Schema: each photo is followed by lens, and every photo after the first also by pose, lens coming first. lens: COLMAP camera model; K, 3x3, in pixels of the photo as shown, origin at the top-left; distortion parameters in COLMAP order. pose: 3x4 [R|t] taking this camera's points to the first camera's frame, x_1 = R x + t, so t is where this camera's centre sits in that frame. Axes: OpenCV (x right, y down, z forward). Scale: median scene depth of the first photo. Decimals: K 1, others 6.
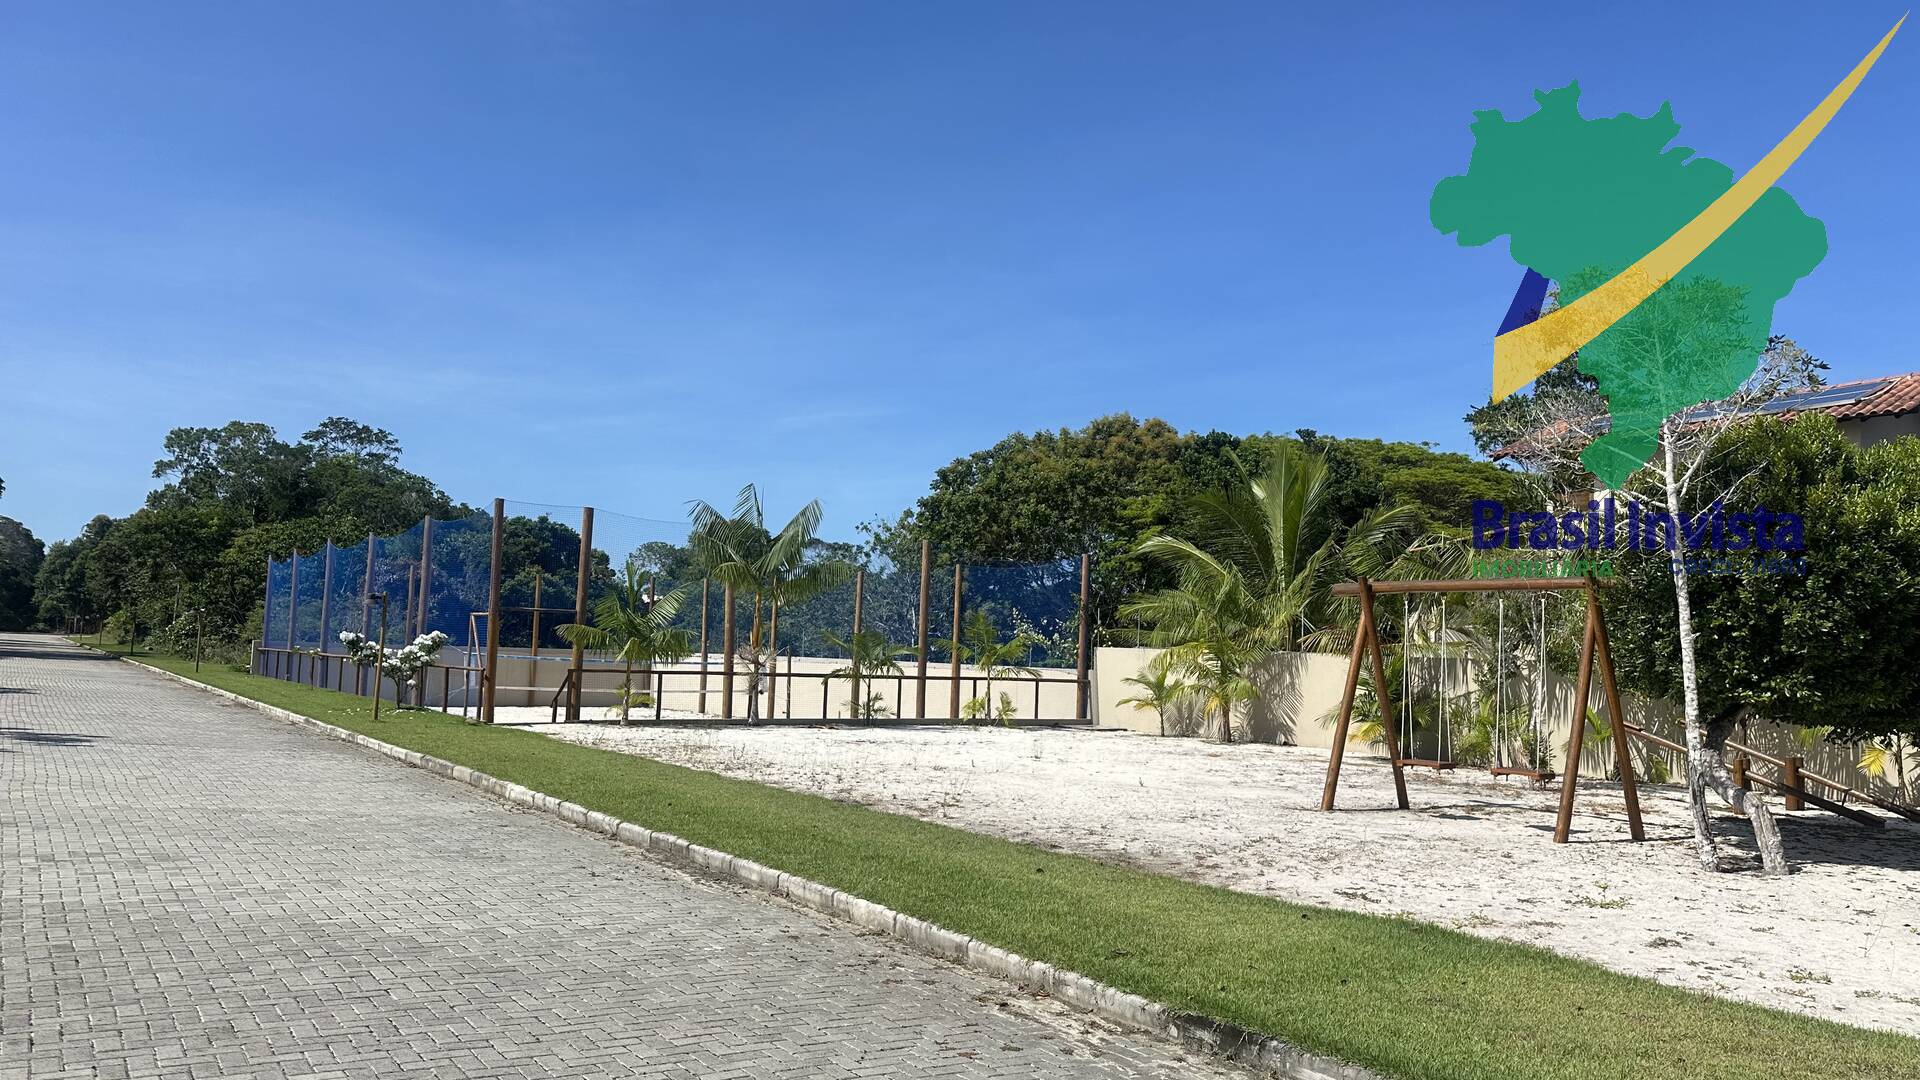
lens RADIAL K [[1382.4, 0, 953.2], [0, 1382.4, 520.1], [0, 0, 1]] dist [0.164315, -0.177824]
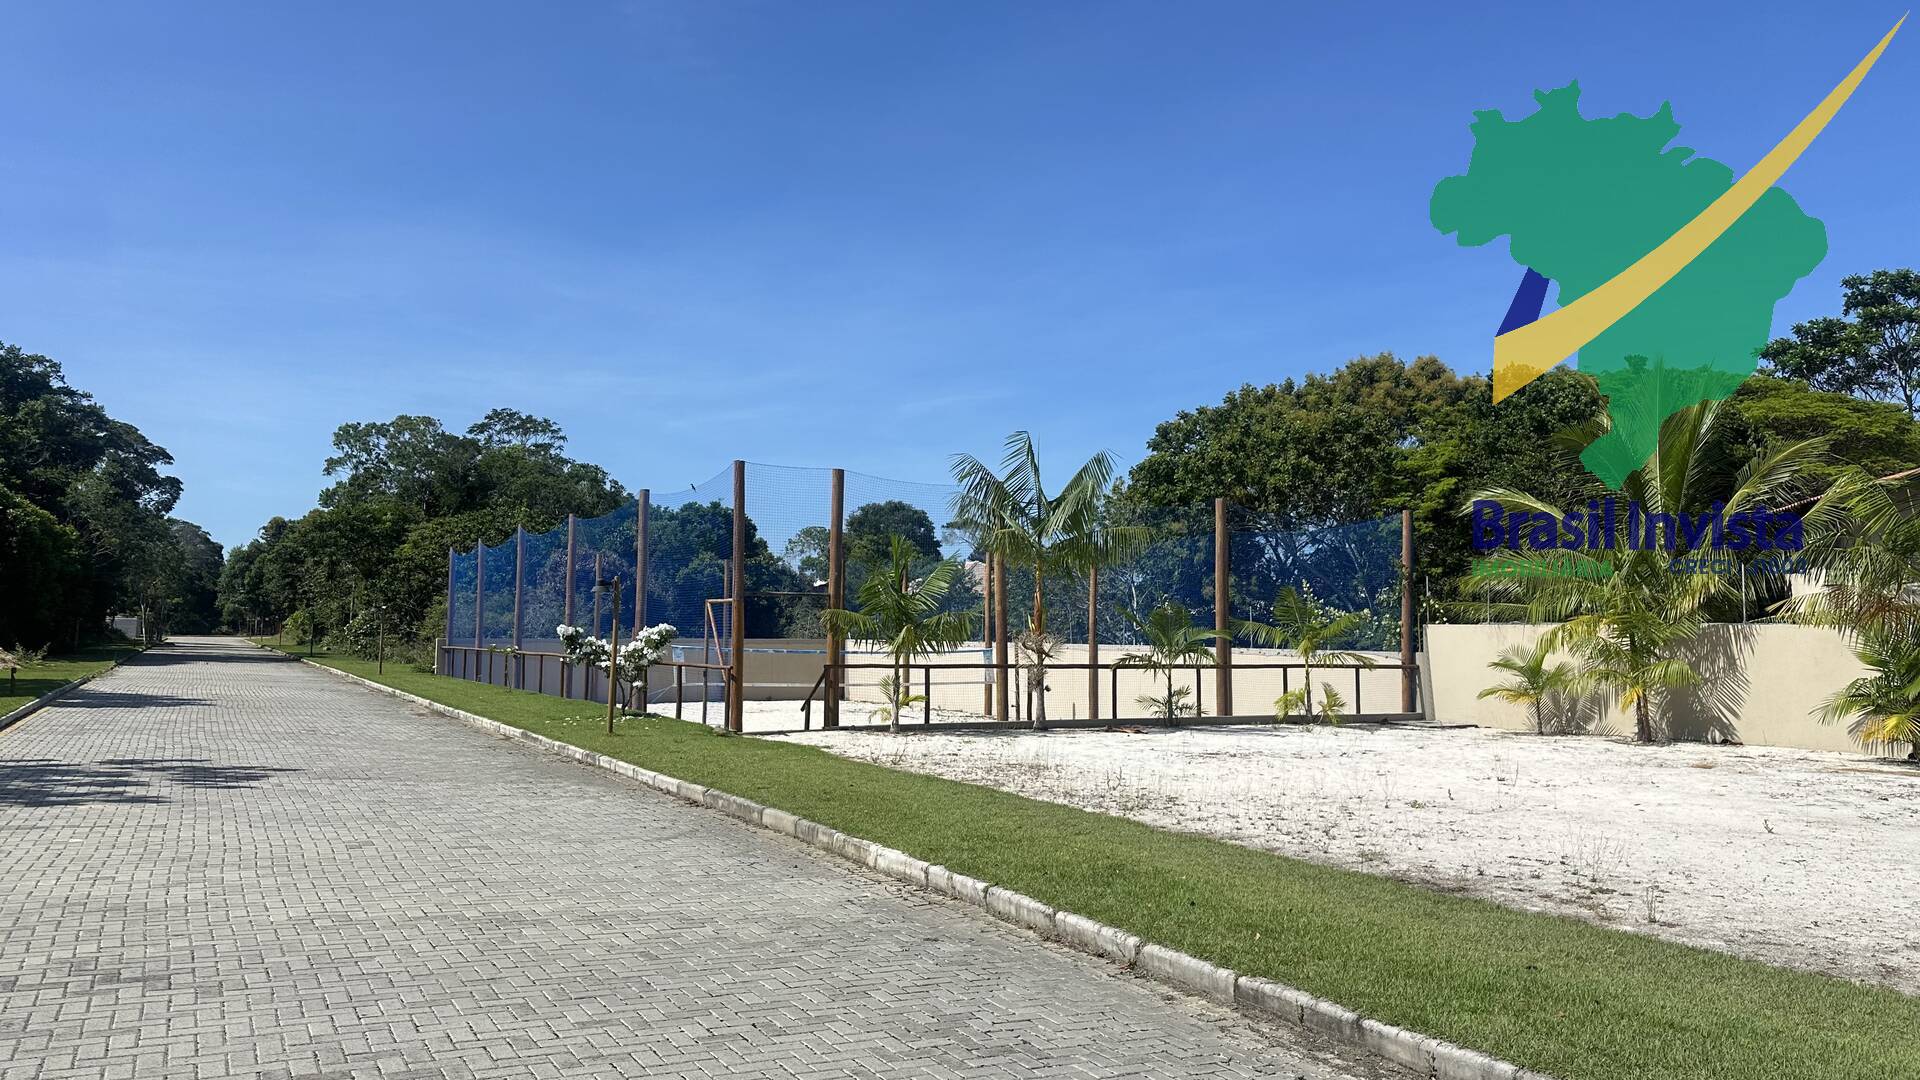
lens RADIAL K [[1382.4, 0, 953.2], [0, 1382.4, 520.1], [0, 0, 1]] dist [0.164315, -0.177824]
pose [[0.995219, -0.033218, -0.091842, -0.097567], [0.034383, 0.999347, 0.011135, 0.012383], [0.091412, -0.014240, 0.995711, 0.159901]]
